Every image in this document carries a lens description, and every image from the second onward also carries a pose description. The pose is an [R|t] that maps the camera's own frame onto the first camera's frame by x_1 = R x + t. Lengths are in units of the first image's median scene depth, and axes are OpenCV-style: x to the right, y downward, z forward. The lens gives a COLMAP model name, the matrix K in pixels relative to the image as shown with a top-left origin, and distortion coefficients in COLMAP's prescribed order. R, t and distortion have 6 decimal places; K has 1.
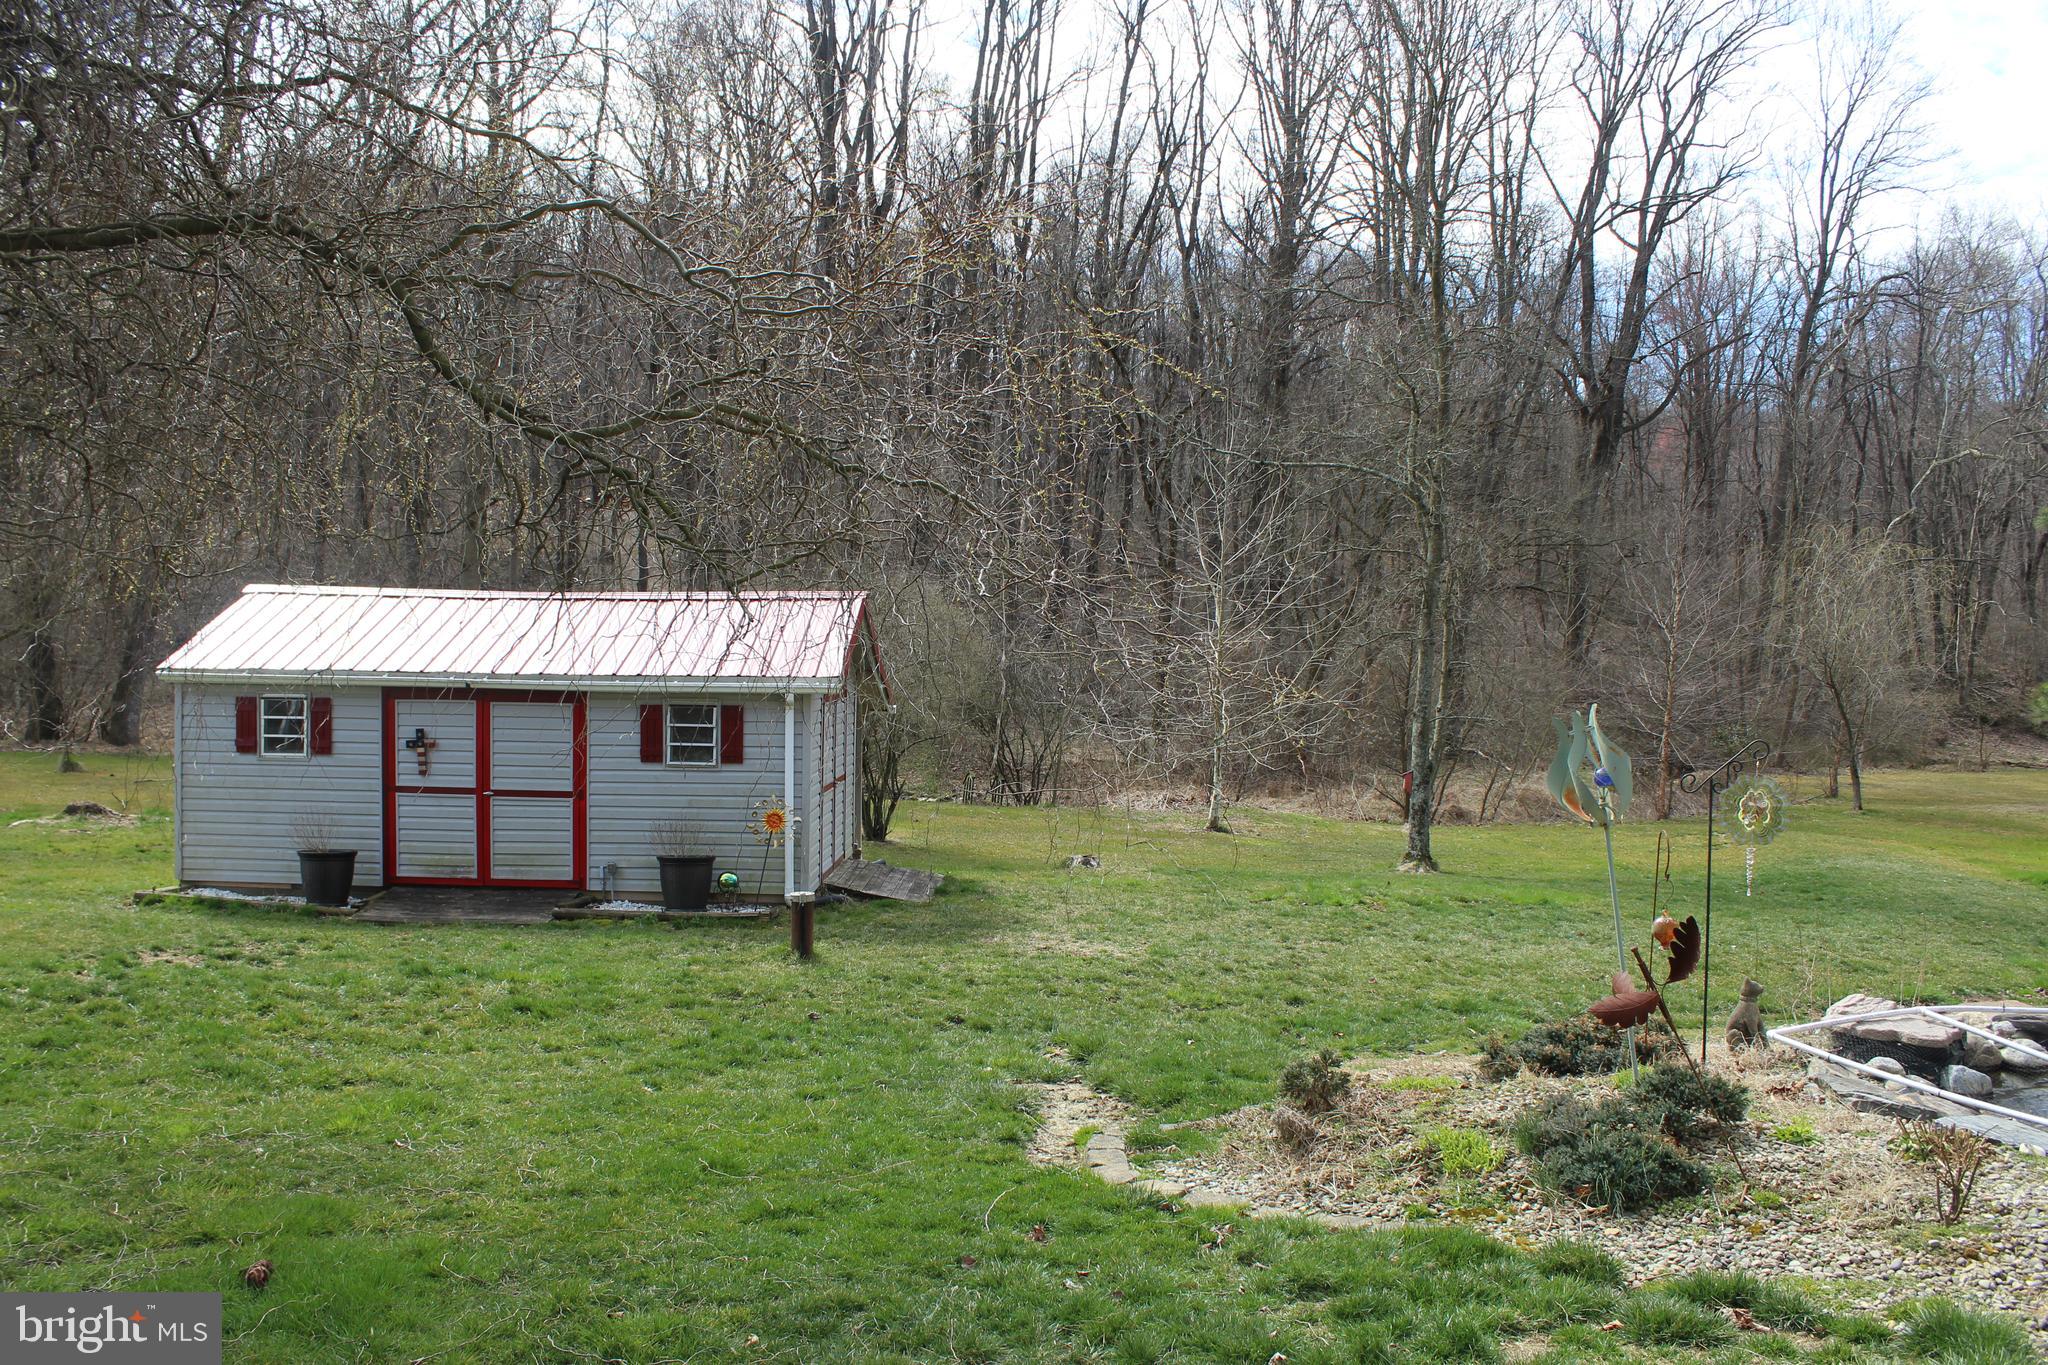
lens RADIAL K [[1700.9, 0, 1012.8], [0, 1700.9, 690.9], [0, 0, 1]] dist [-0.093825, 0.050677]
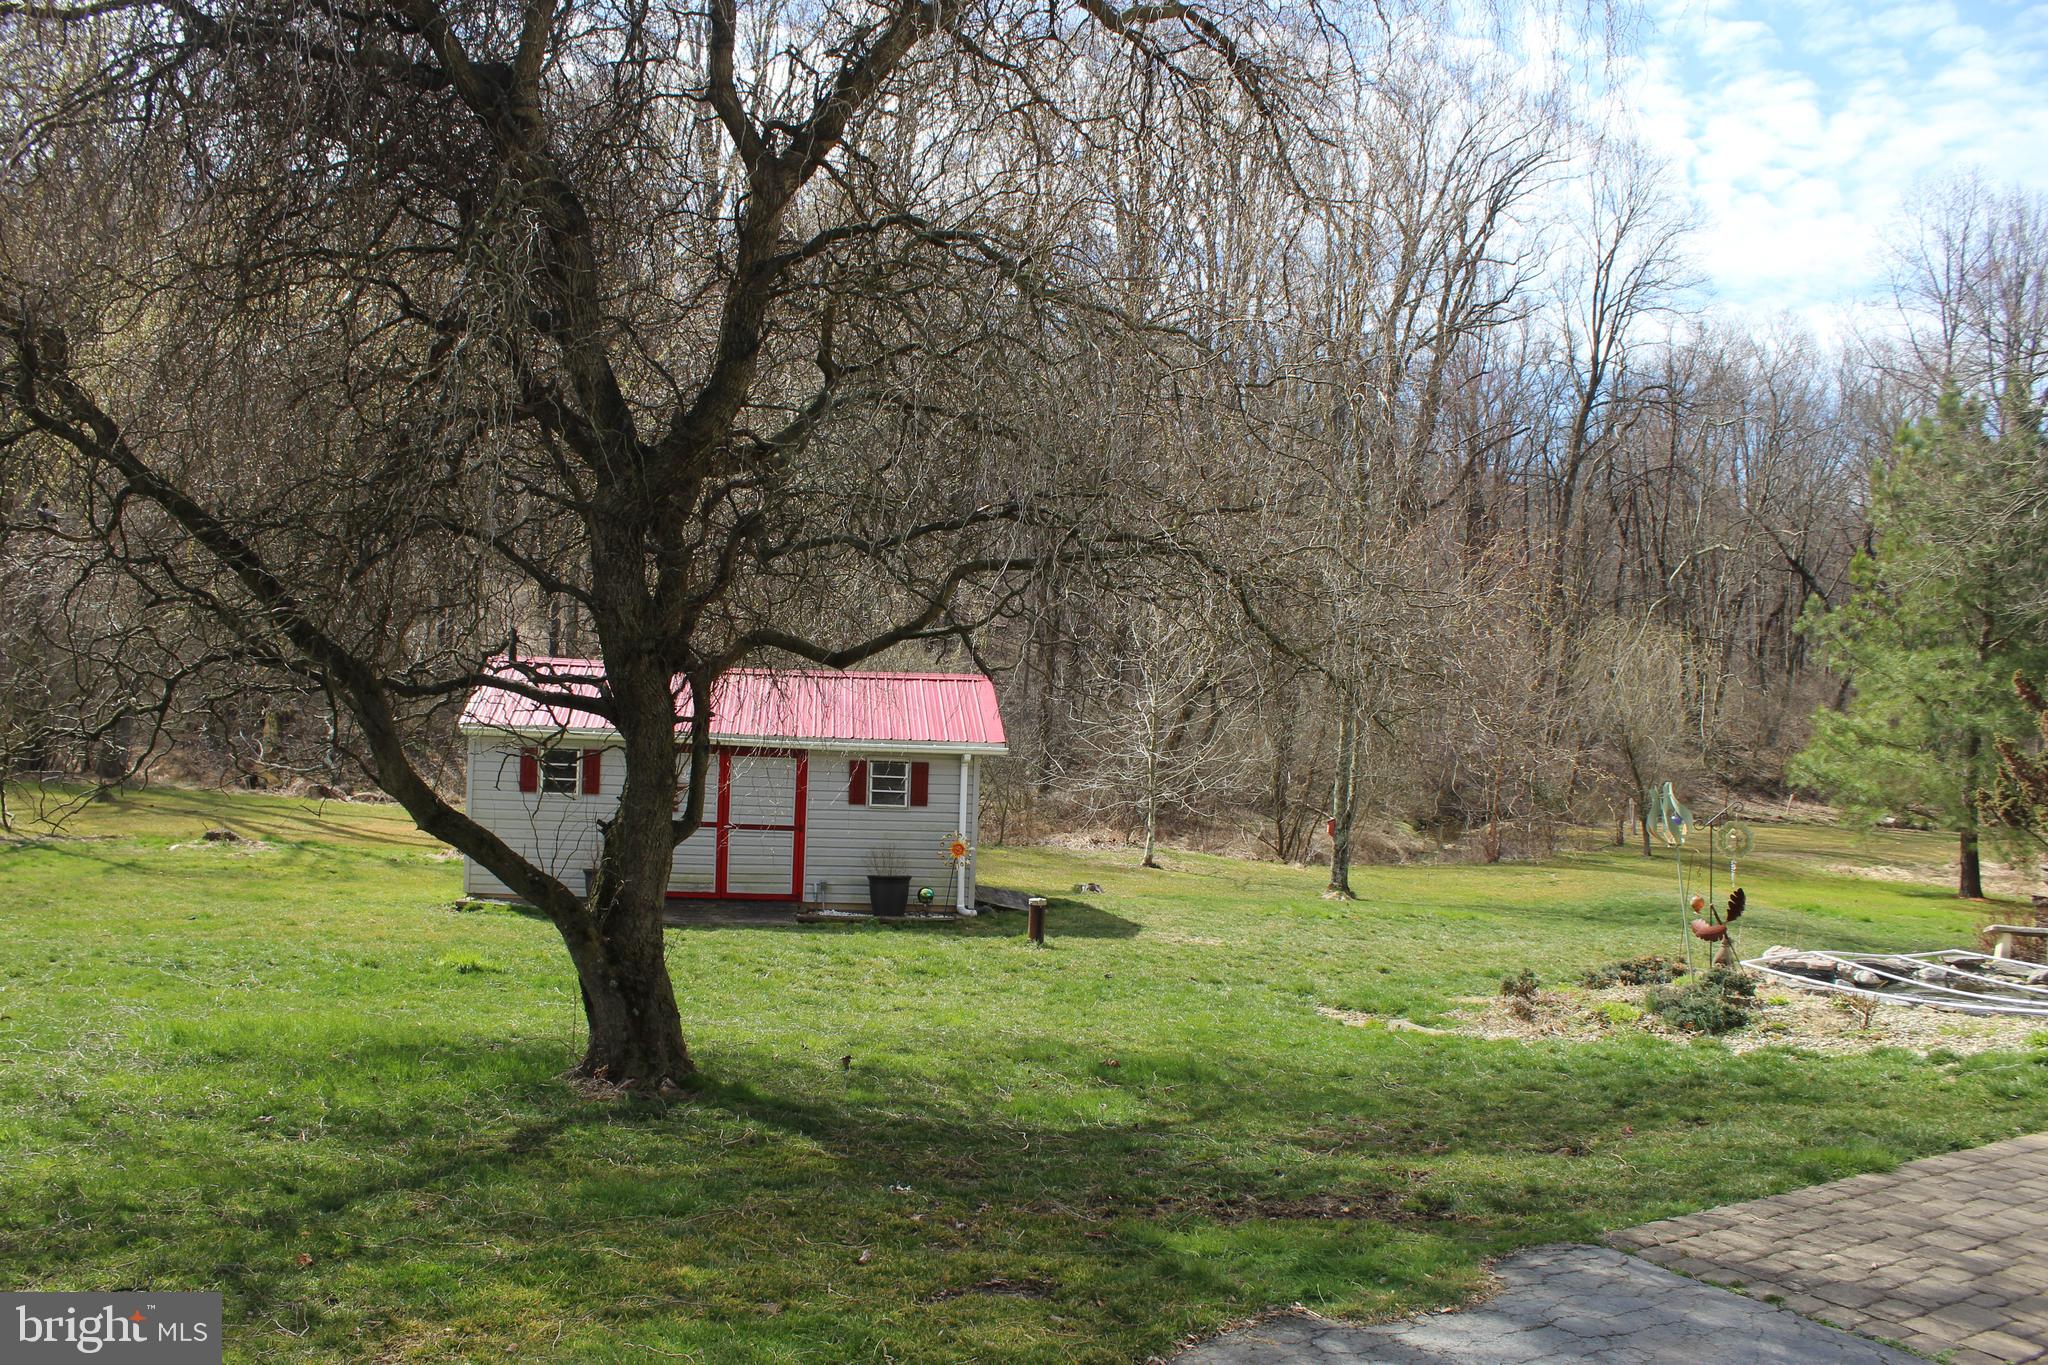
lens RADIAL K [[1700.9, 0, 1027.6], [0, 1700.9, 669.8], [0, 0, 1]] dist [-0.093825, 0.050677]
pose [[0.989150, 0.025688, 0.144649, -0.274596], [-0.020125, 0.999005, -0.039794, -0.012476], [-0.145527, 0.036452, 0.988683, -0.327670]]
